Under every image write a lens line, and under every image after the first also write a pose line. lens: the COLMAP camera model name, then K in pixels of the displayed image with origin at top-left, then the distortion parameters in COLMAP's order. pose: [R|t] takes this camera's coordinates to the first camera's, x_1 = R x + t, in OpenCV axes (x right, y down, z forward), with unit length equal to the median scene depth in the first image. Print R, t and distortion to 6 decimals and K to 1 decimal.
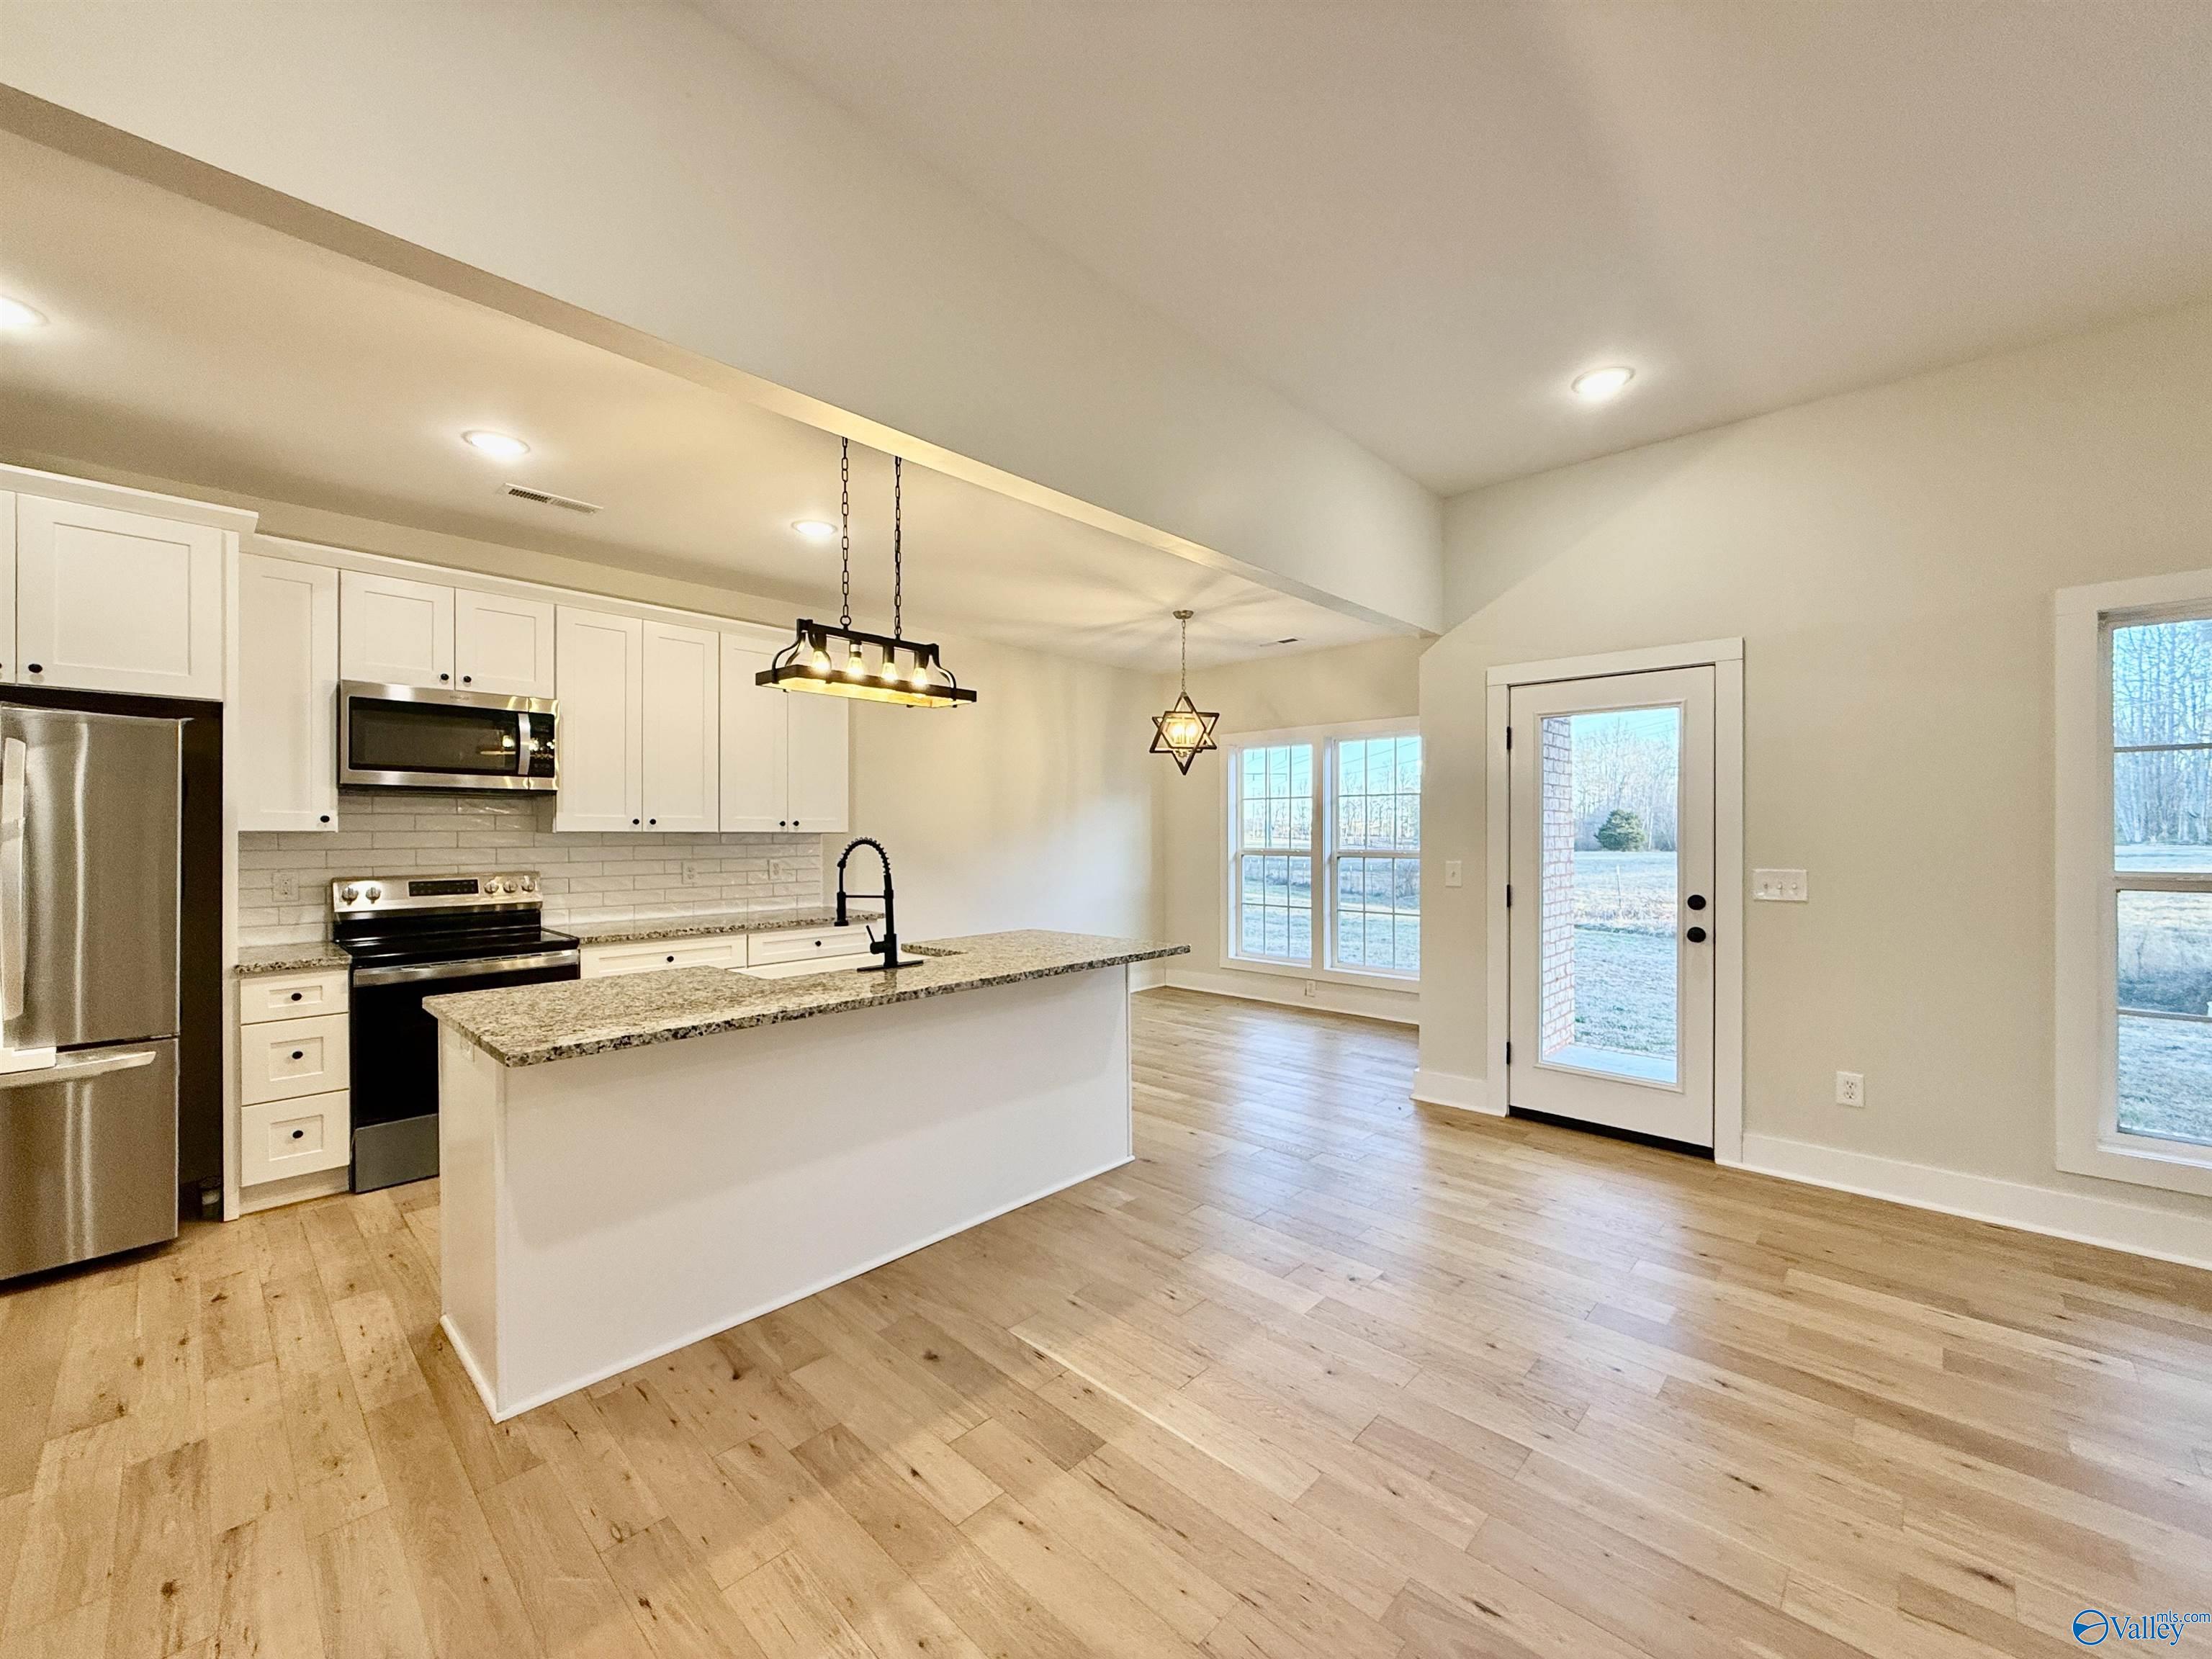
lens RADIAL K [[875.1, 0, 1098.3], [0, 875.1, 835.2], [0, 0, 1]] dist [-0.002097, -0.000185]
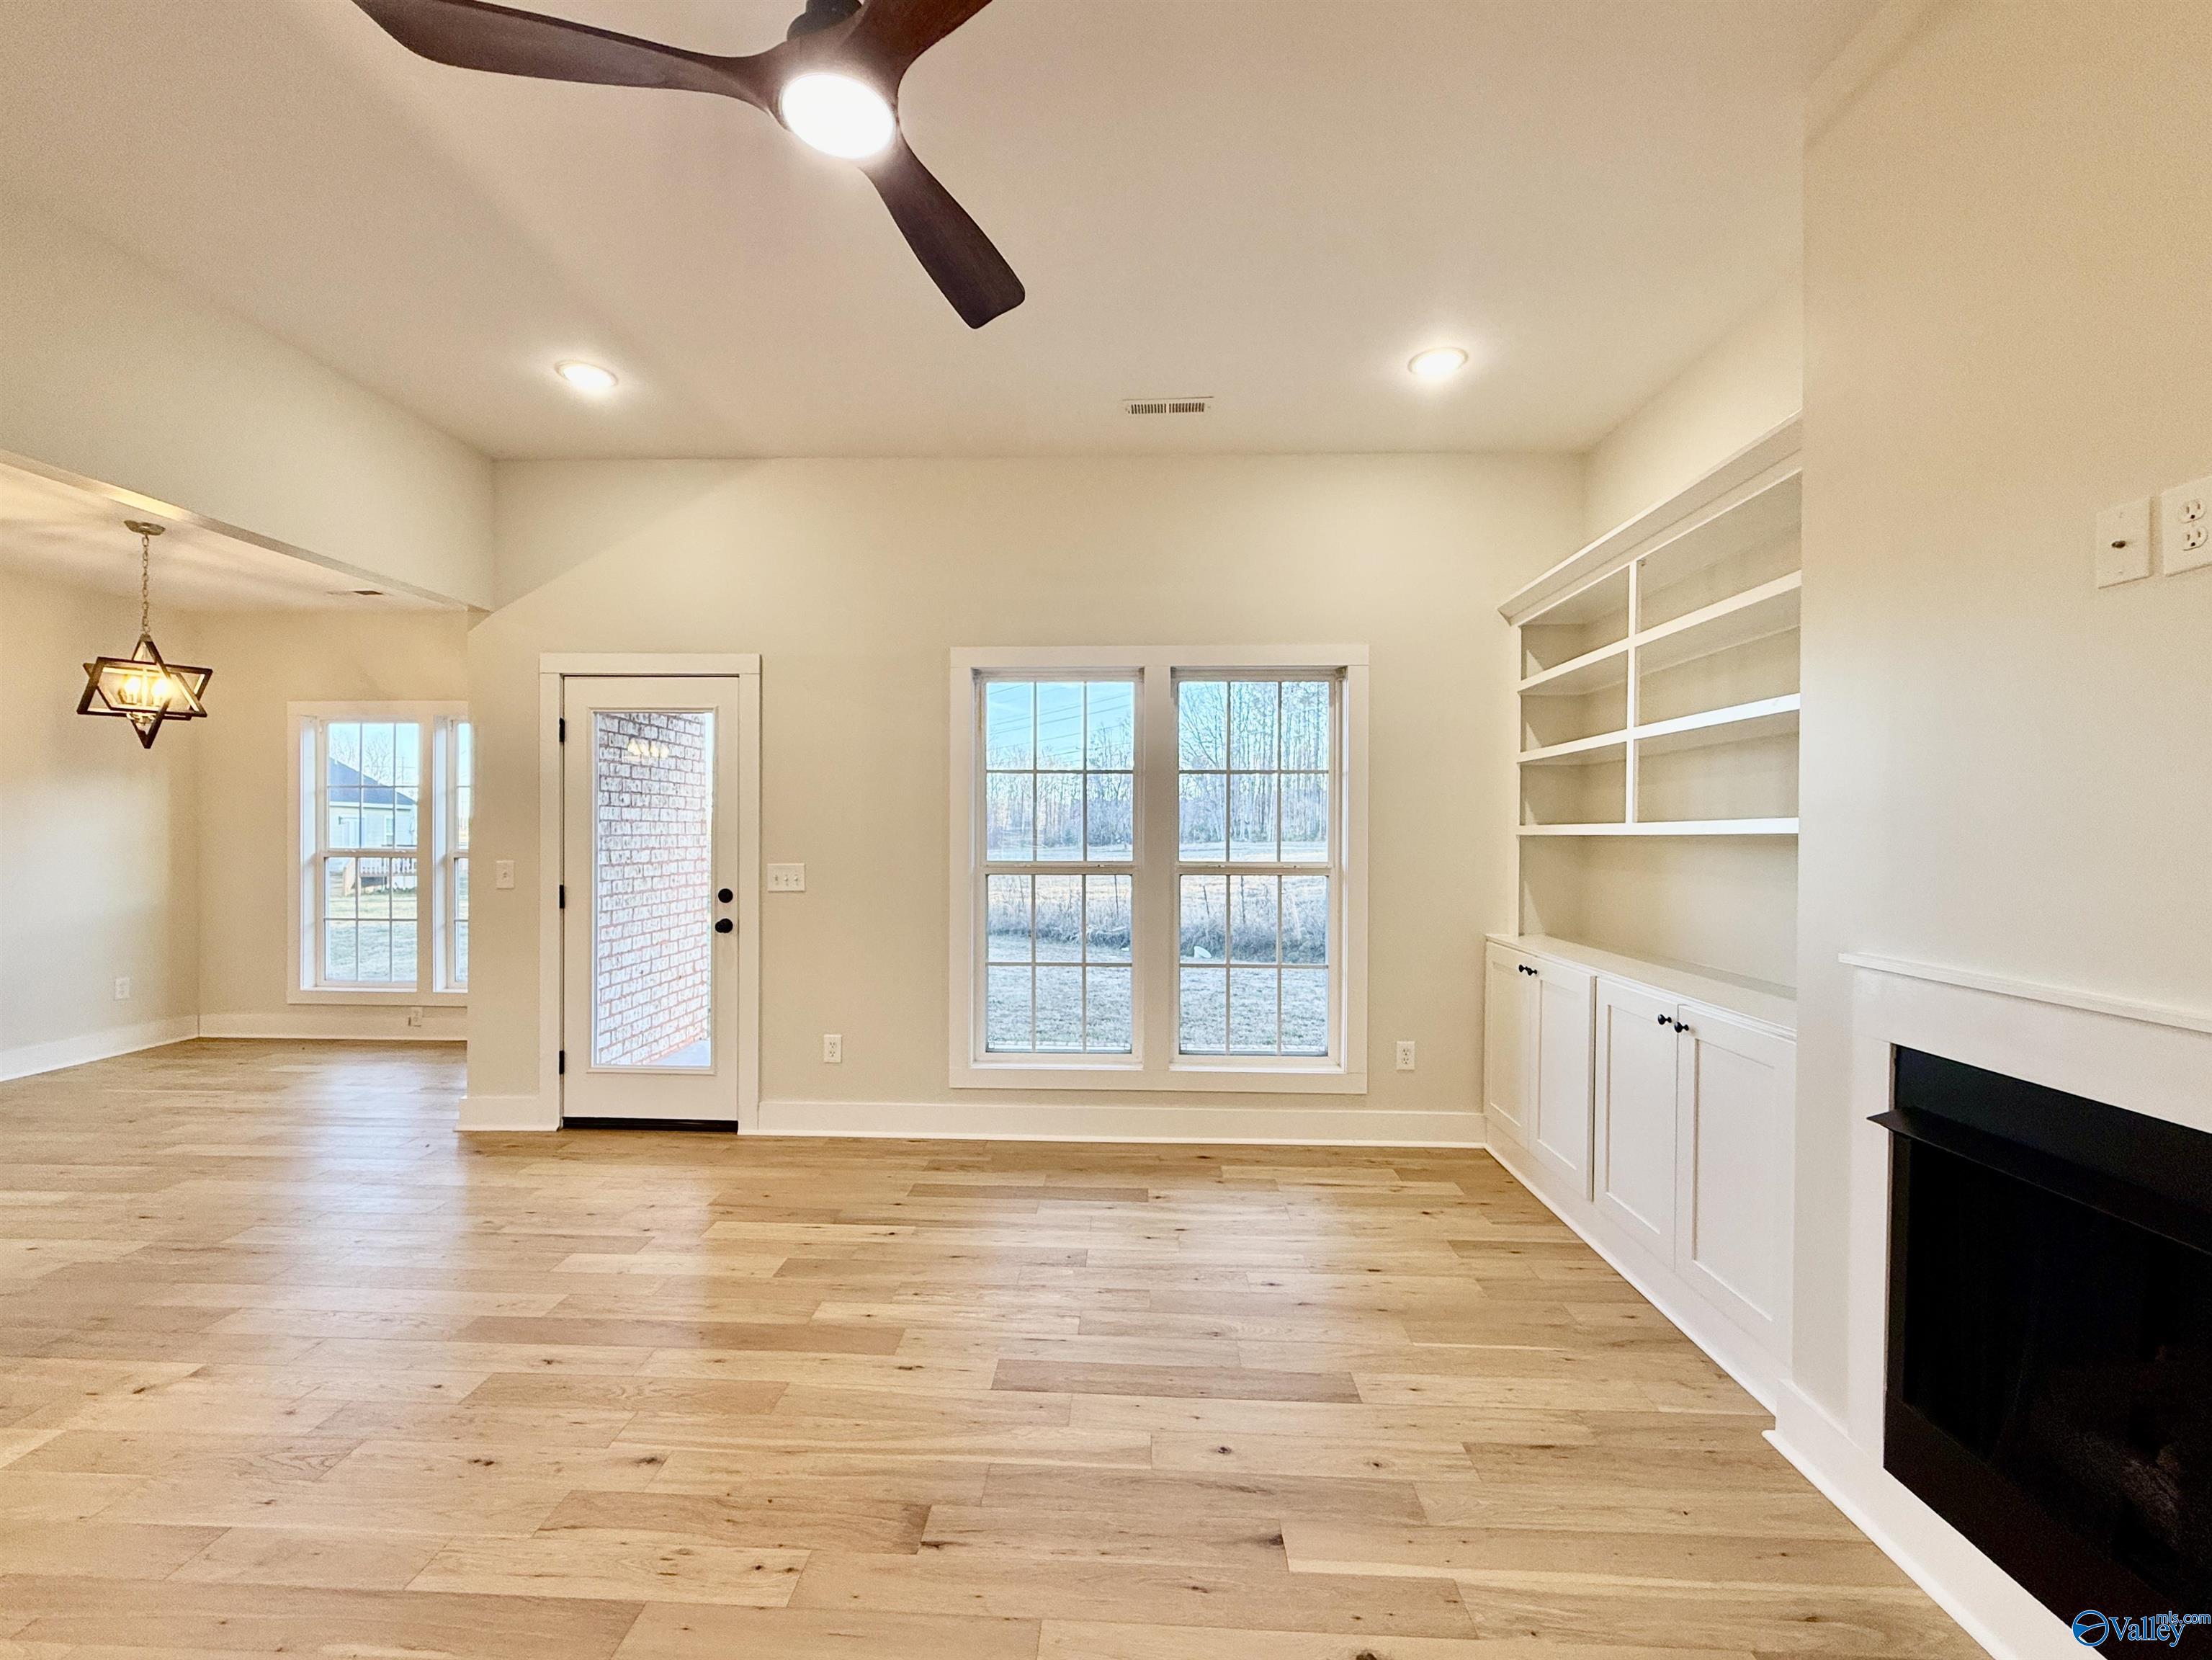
lens RADIAL K [[906.5, 0, 1098.7], [0, 906.5, 835.4], [0, 0, 1]] dist [0.000655, -0.000225]
pose [[0.747181, 0.002330, 0.664617, 0.291724], [-0.003420, 0.999994, 0.000340, 0.000878], [-0.664612, -0.002527, 0.747184, -0.141666]]
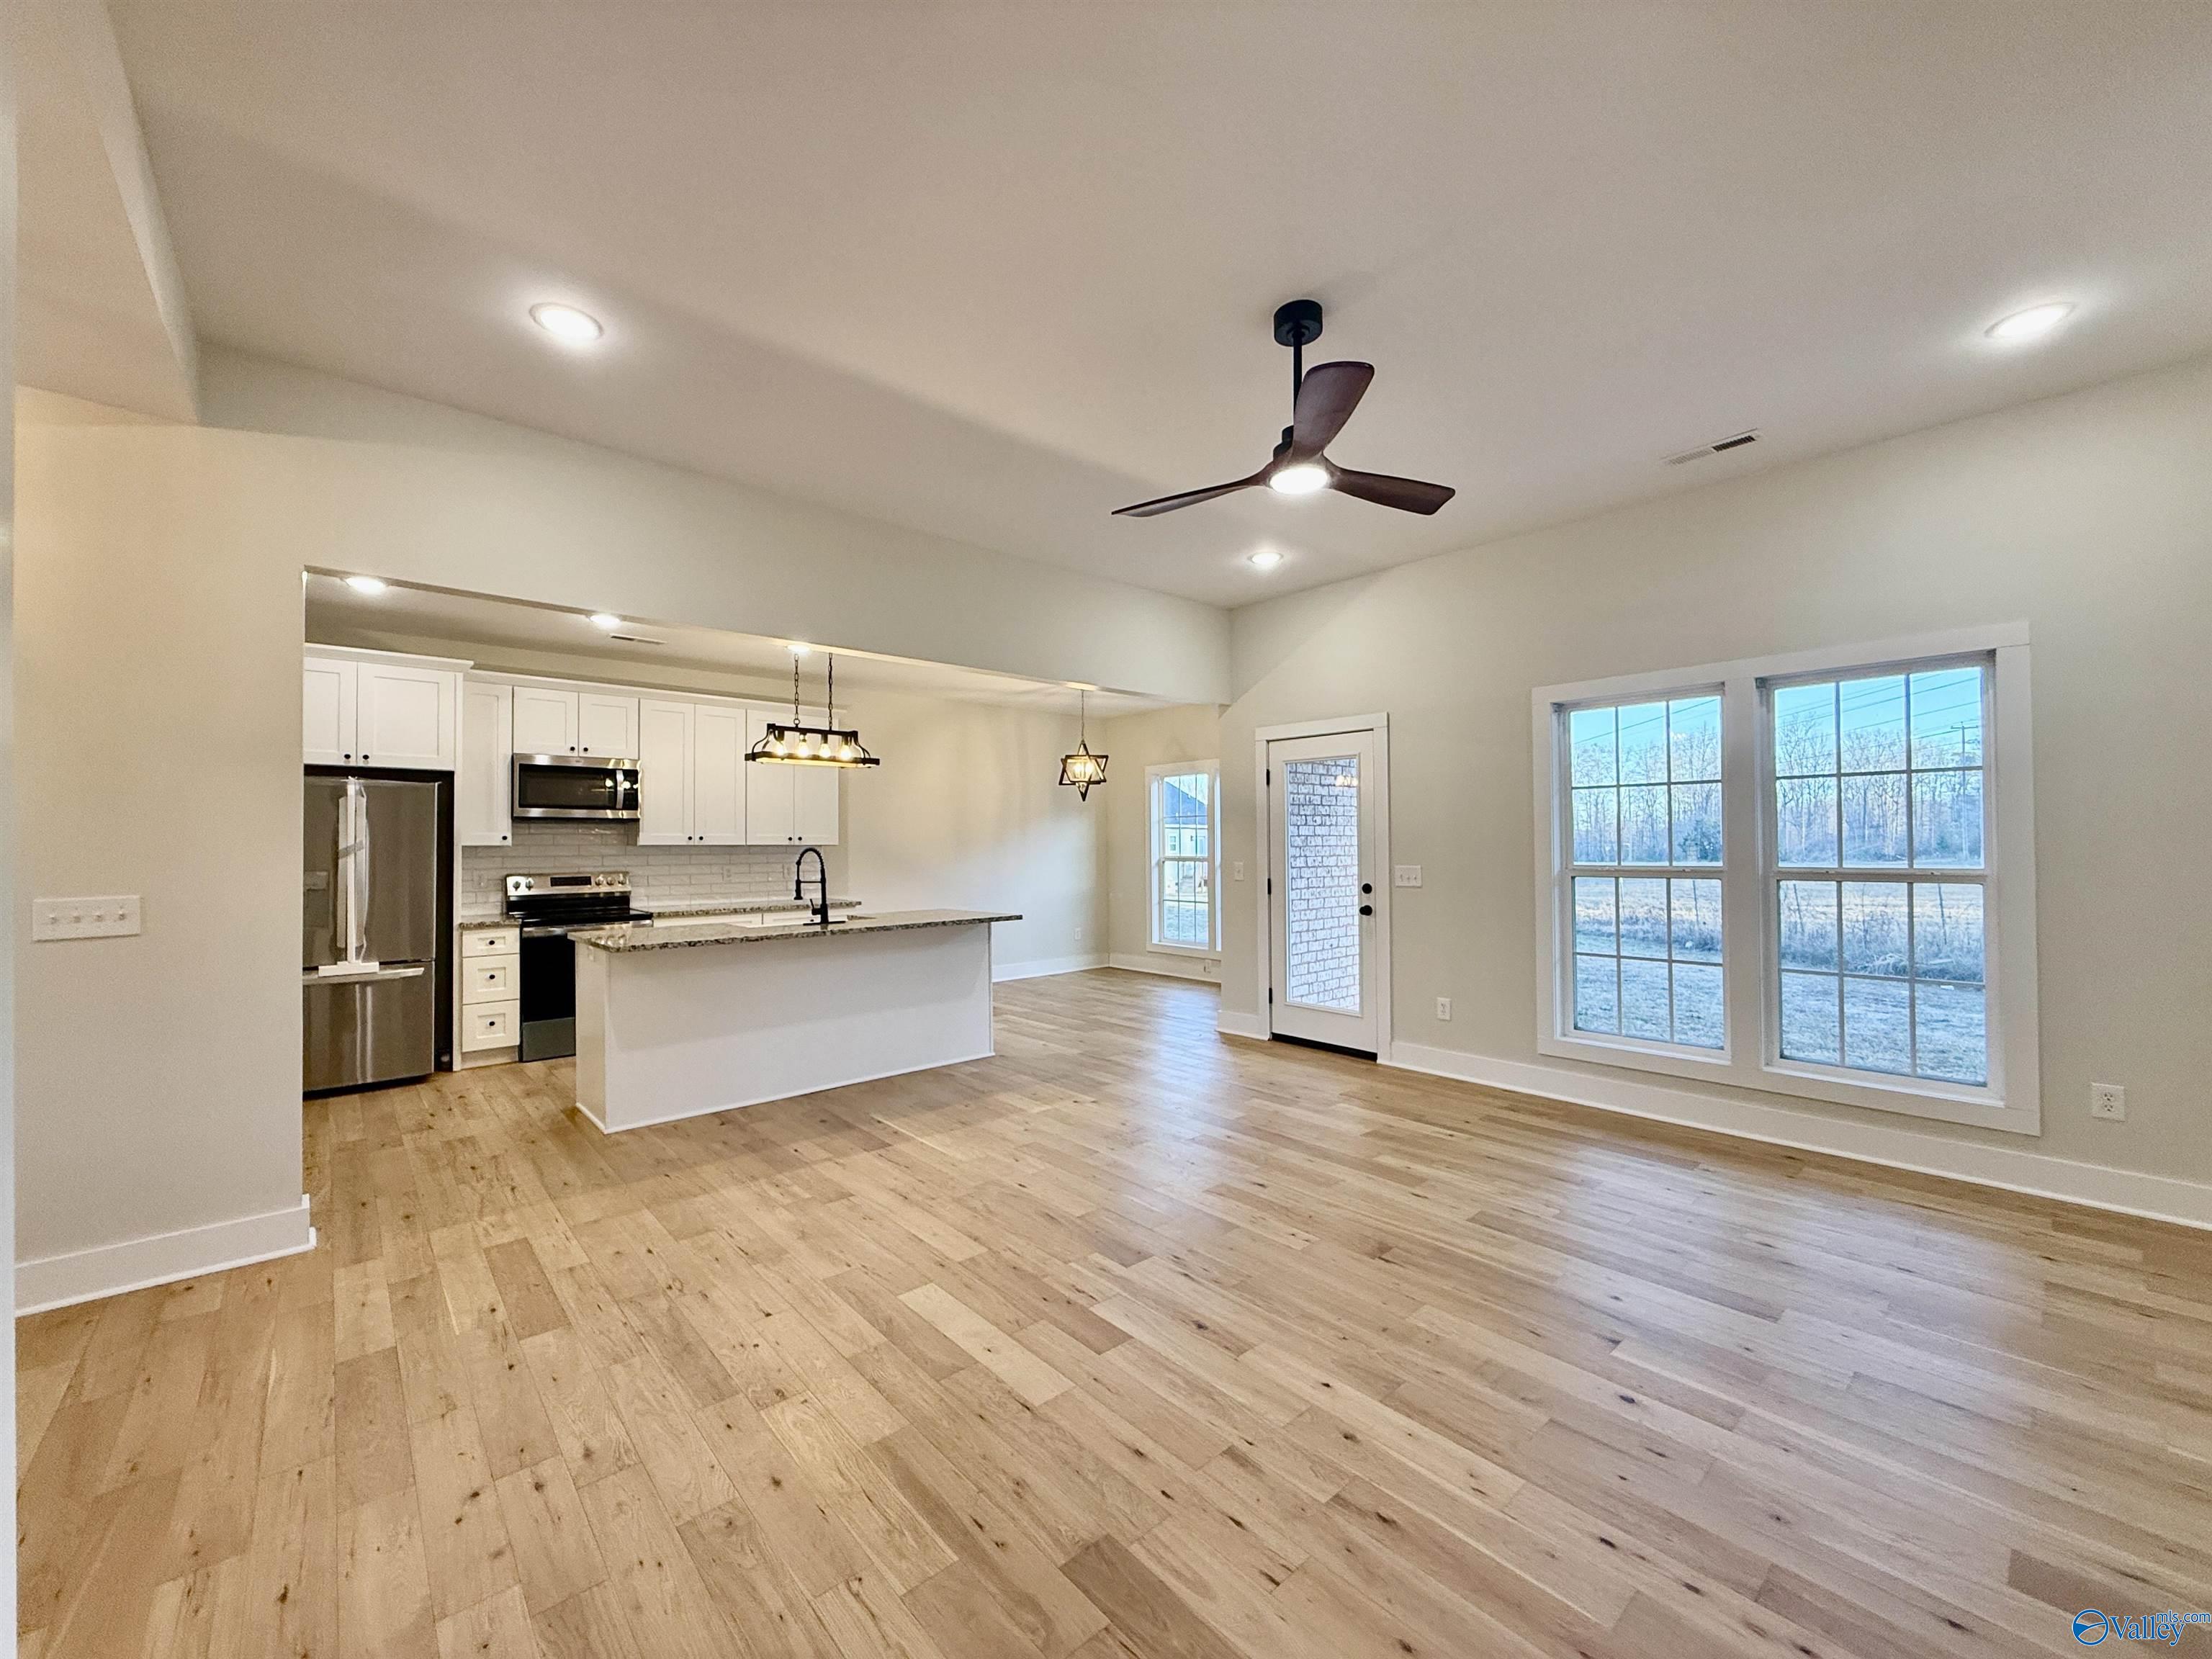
lens RADIAL K [[875.1, 0, 1098.3], [0, 875.1, 835.2], [0, 0, 1]] dist [-0.002097, -0.000185]
pose [[0.996685, -0.006095, -0.081124, 0.355764], [0.004945, 0.999884, -0.014372, 0.005239], [0.081203, 0.013923, 0.996600, -0.538060]]
